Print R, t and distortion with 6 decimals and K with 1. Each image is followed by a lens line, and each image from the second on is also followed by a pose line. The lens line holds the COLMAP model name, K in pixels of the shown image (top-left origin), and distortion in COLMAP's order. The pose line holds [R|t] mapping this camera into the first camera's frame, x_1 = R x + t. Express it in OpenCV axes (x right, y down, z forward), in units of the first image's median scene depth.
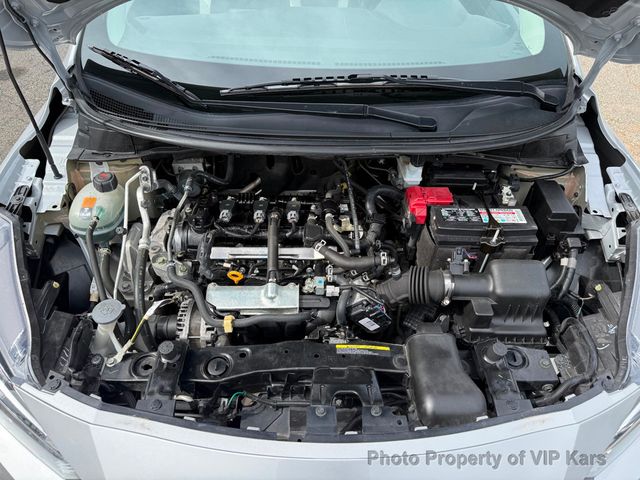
lens RADIAL K [[459.6, 0, 322.1], [0, 459.6, 245.1], [0, 0, 1]] dist [0.015128, -0.018115]
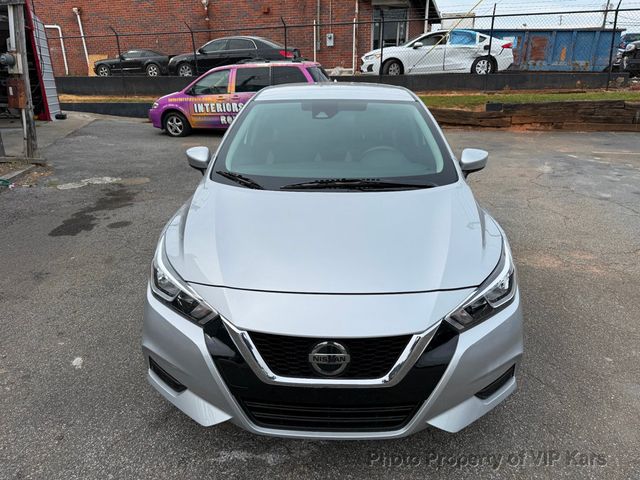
lens RADIAL K [[459.6, 0, 319.8], [0, 459.6, 236.3], [0, 0, 1]] dist [0.015128, -0.018115]
pose [[0.998299, -0.004470, -0.058133, 0.078571], [-0.019345, 0.915185, -0.402570, 0.710054], [0.055001, 0.403010, 0.913542, -0.798246]]
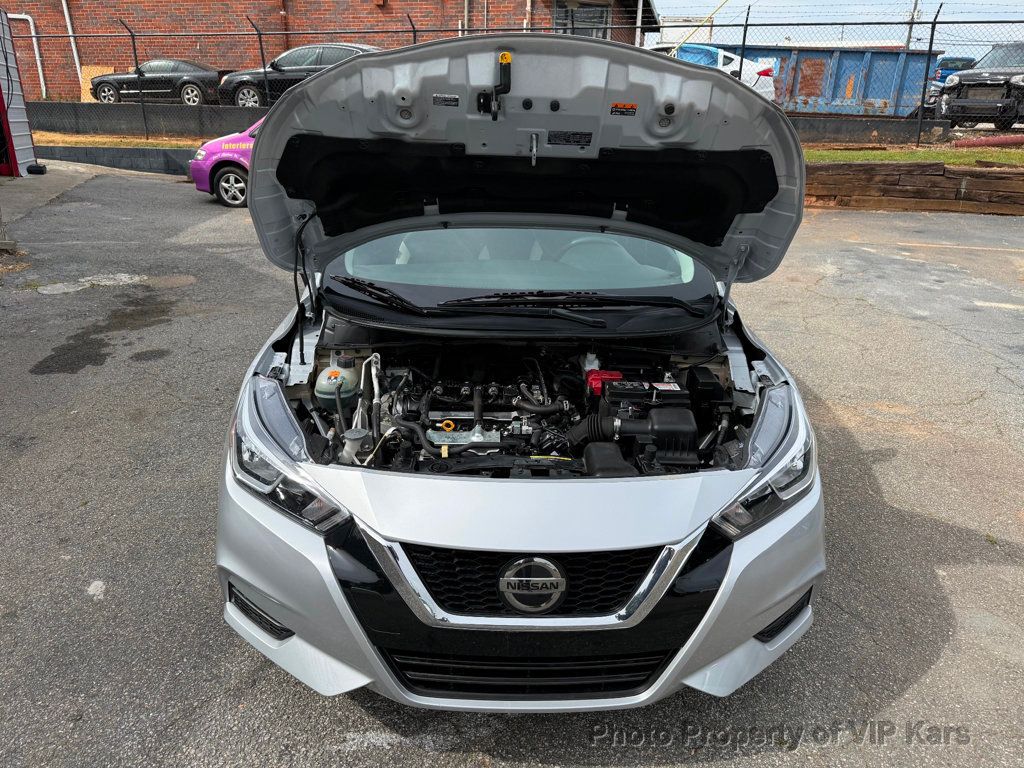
lens RADIAL K [[735.4, 0, 509.1], [0, 735.4, 379.7], [0, 0, 1]] dist [0.015128, -0.018115]
pose [[0.999984, -0.000498, 0.005605, -0.033034], [0.002638, 0.921350, -0.388726, 0.669063], [-0.004971, 0.388734, 0.921337, -0.810613]]
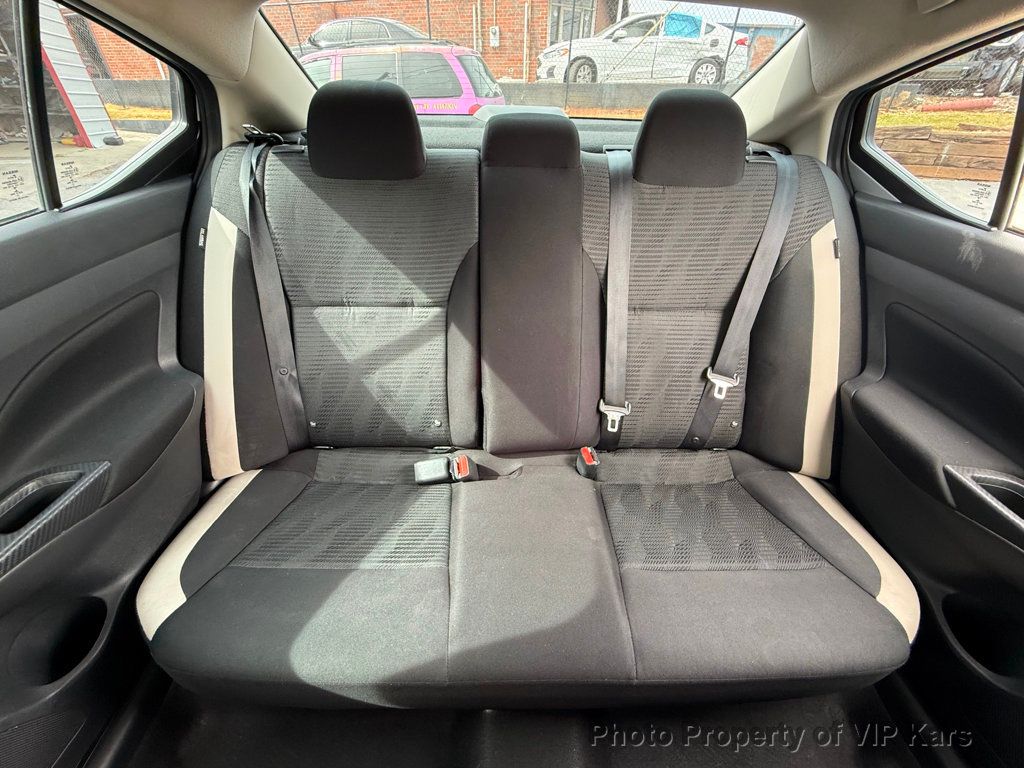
lens RADIAL K [[414.7, 0, 516.3], [0, 414.7, 381.1], [0, 0, 1]] dist [-0.002917, 0.001081]
pose [[0.999935, -0.009193, 0.006712, -0.032371], [0.010112, 0.988173, -0.153011, -1.123150], [-0.005226, 0.153069, 0.988202, 1.516824]]
